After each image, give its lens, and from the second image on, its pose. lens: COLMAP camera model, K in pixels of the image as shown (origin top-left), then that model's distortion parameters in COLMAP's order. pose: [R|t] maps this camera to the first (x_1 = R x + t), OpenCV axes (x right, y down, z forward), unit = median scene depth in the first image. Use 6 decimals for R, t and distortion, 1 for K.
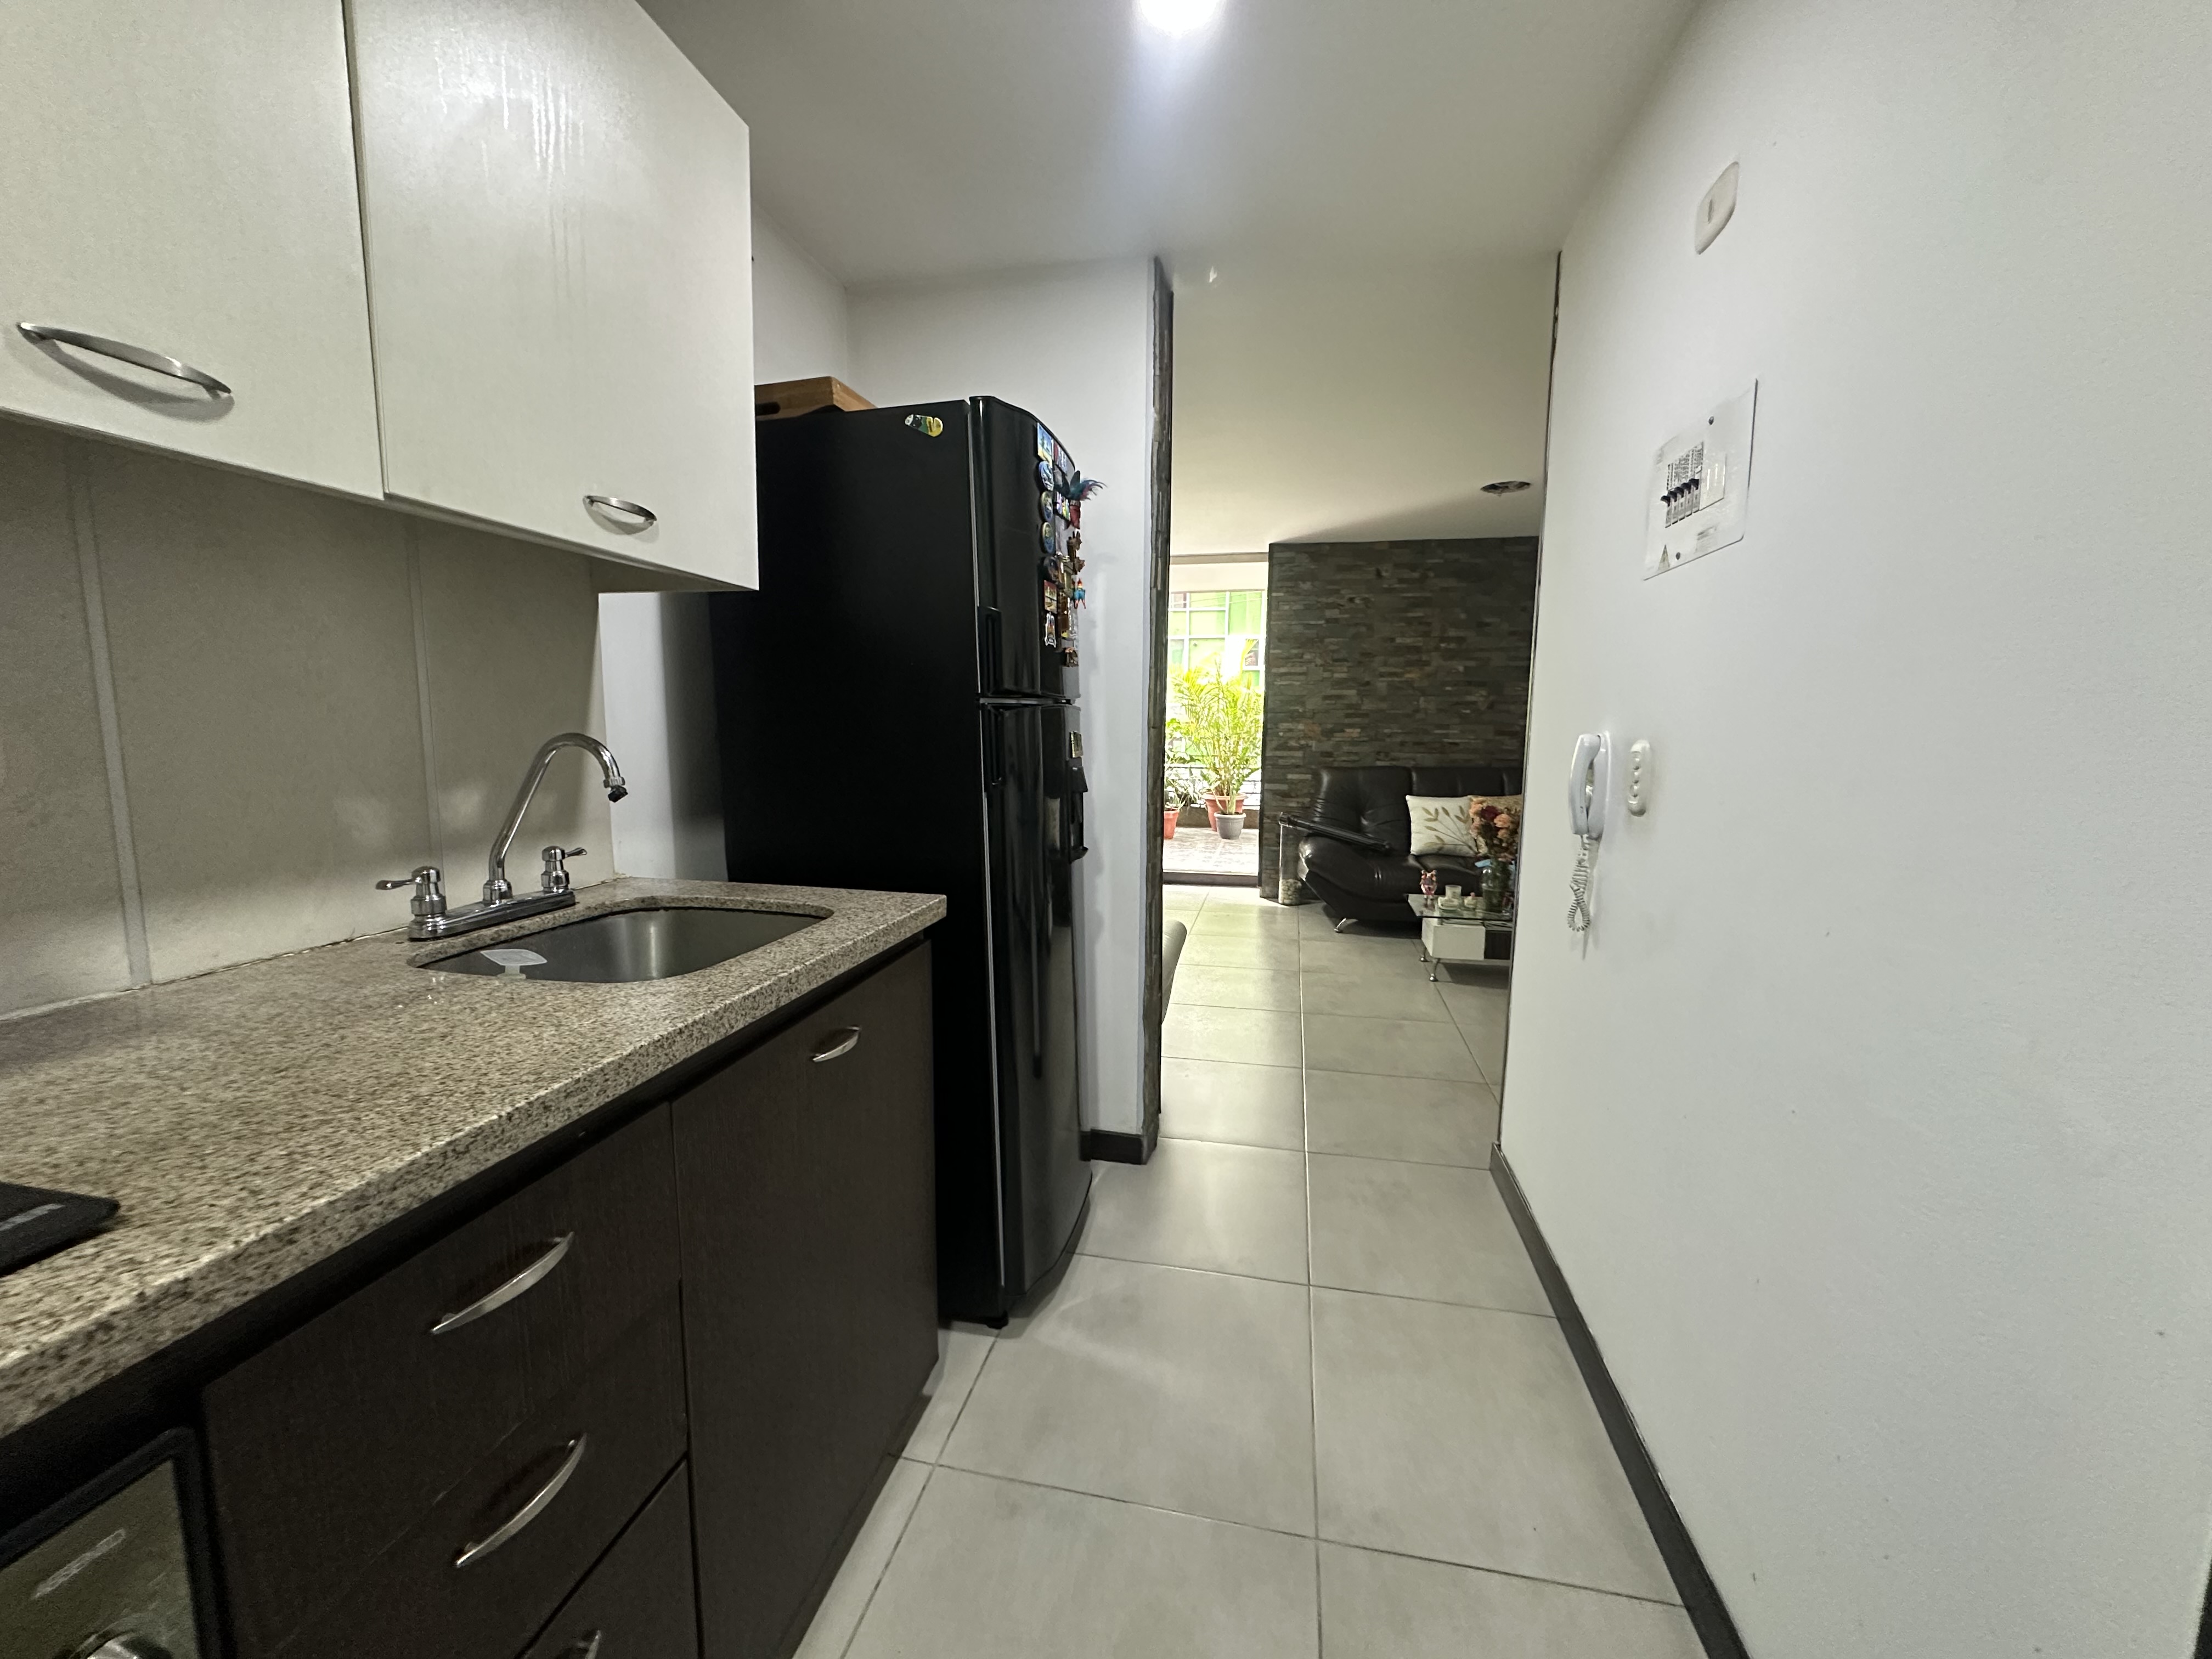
lens RADIAL K [[881.5, 0, 1107.5], [0, 881.5, 825.6], [0, 0, 1]] dist [-0.005704, 0.001645]
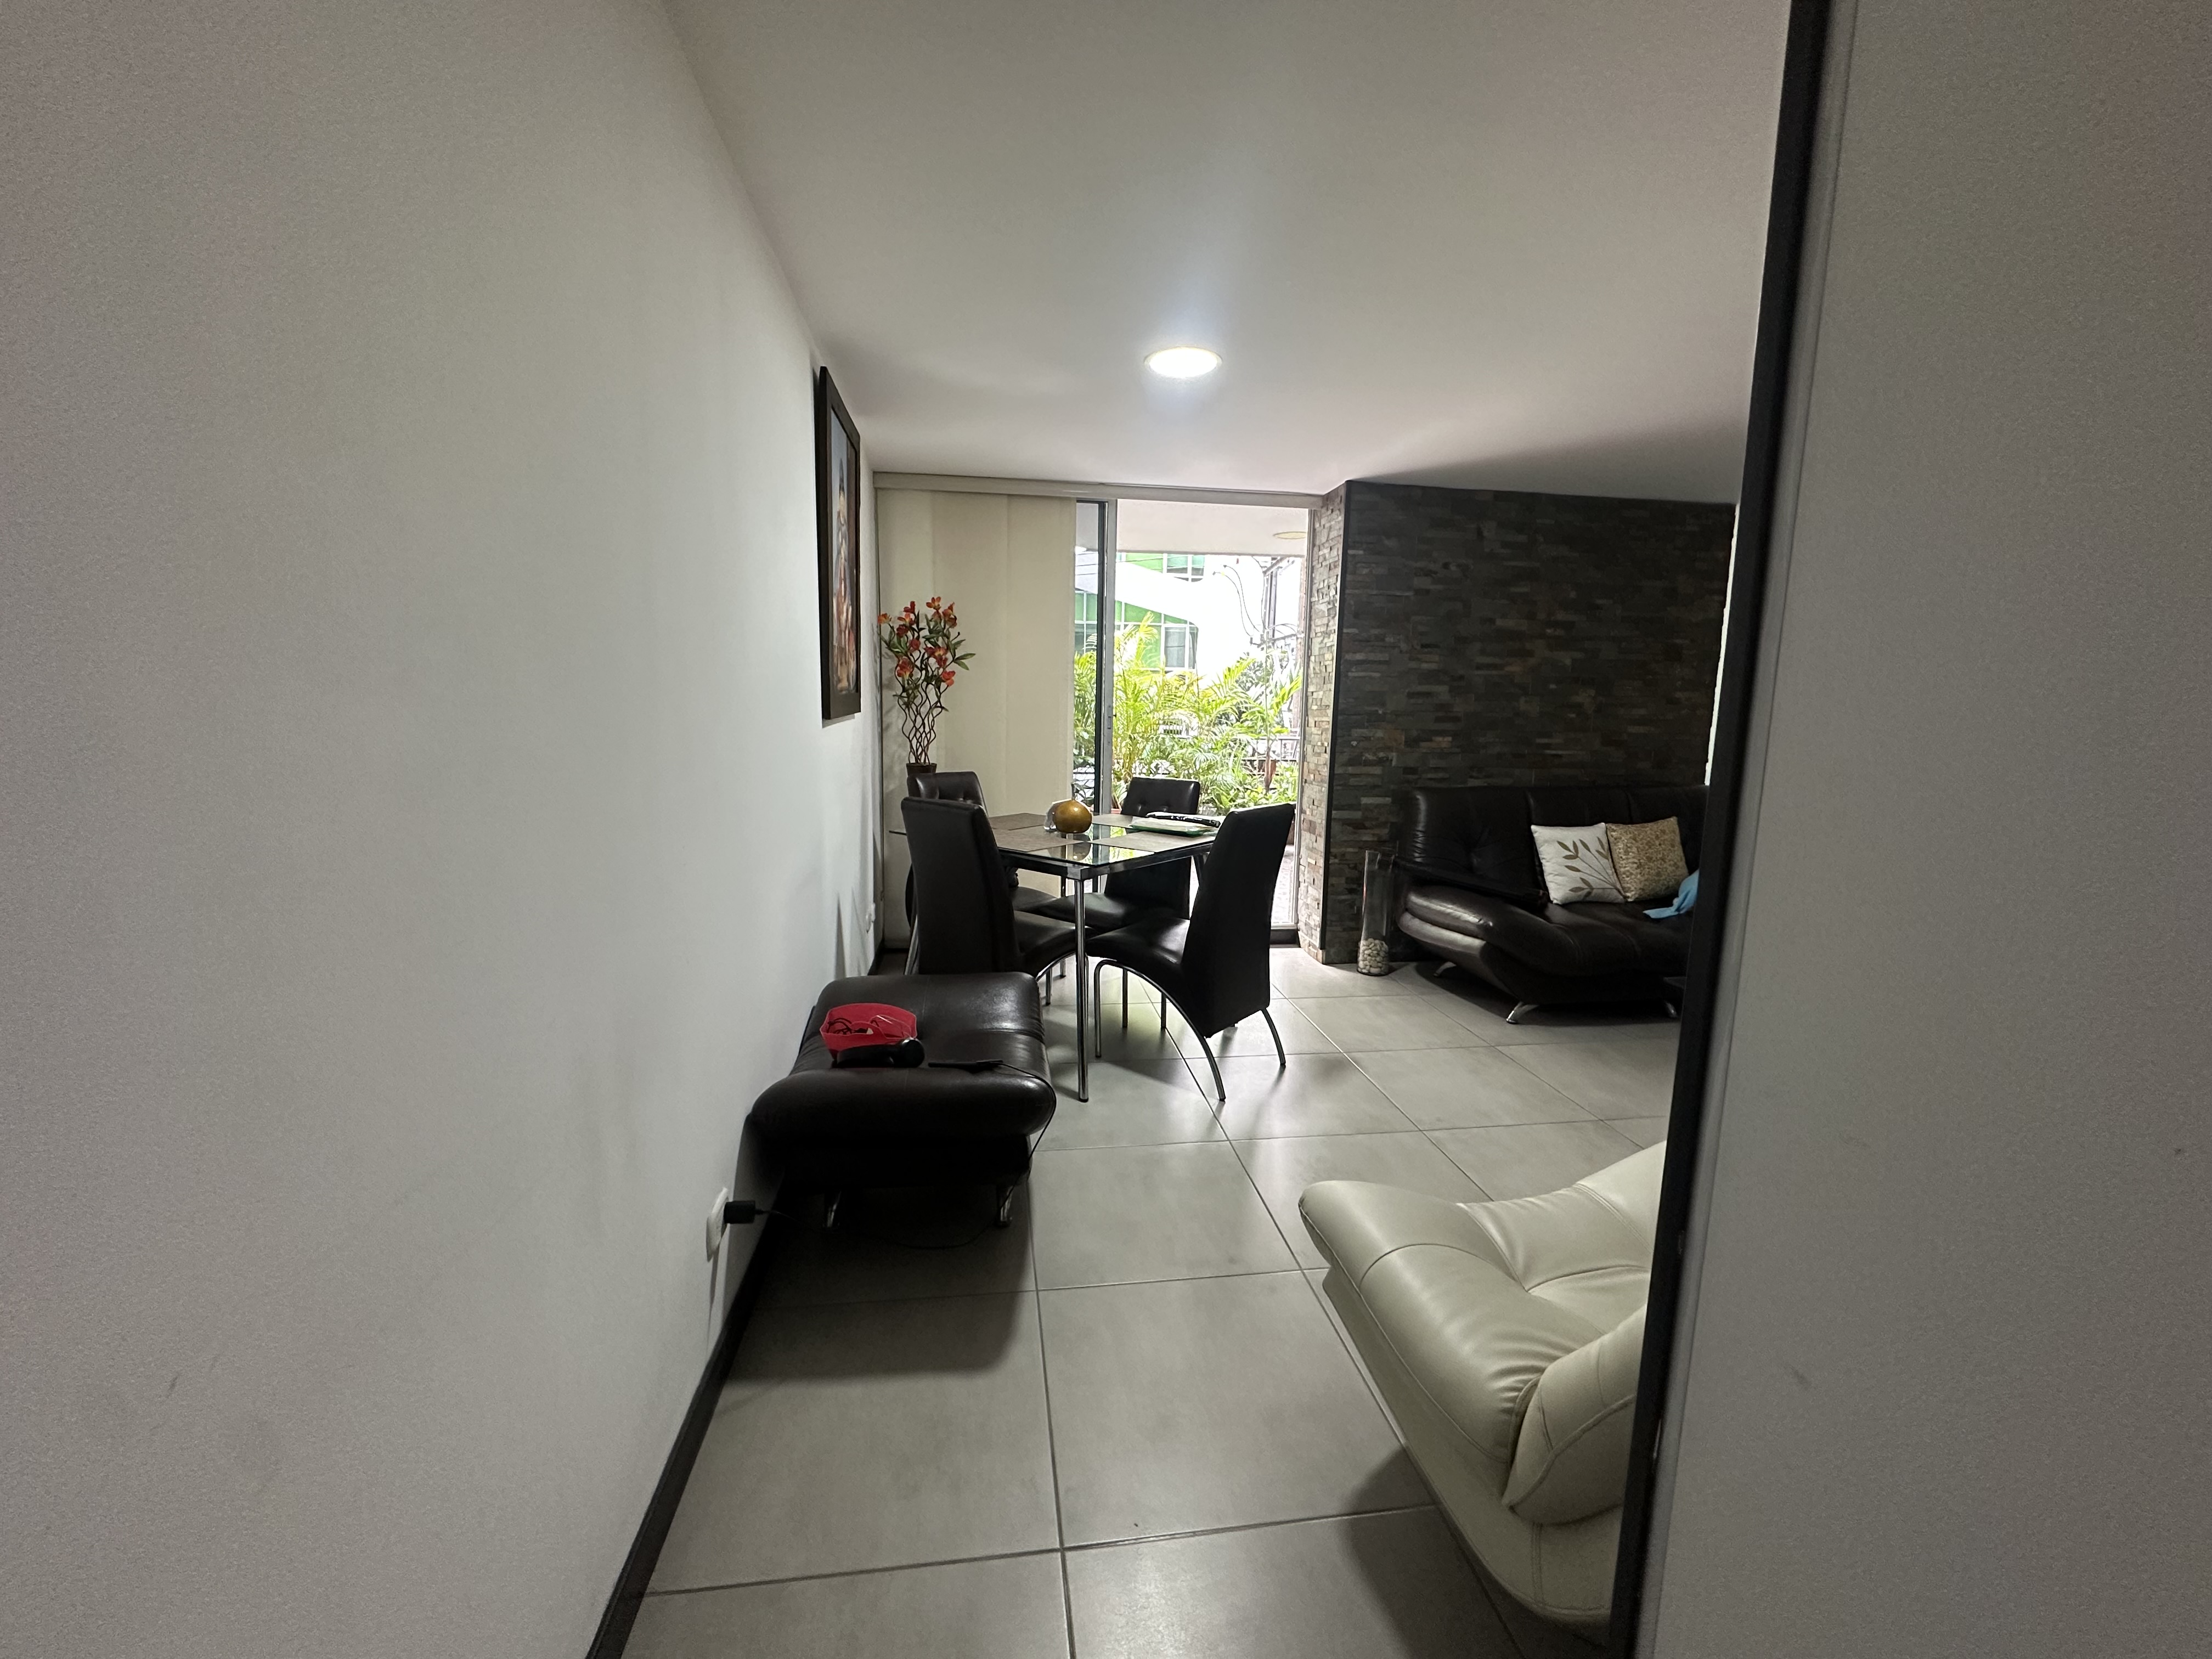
lens RADIAL K [[881.5, 0, 1107.5], [0, 881.5, 825.6], [0, 0, 1]] dist [-0.005704, 0.001645]
pose [[0.939538, -0.035404, 0.340610, -0.259655], [0.030056, 0.999328, 0.020965, -0.058979], [-0.341124, -0.009460, 0.939971, 0.389822]]
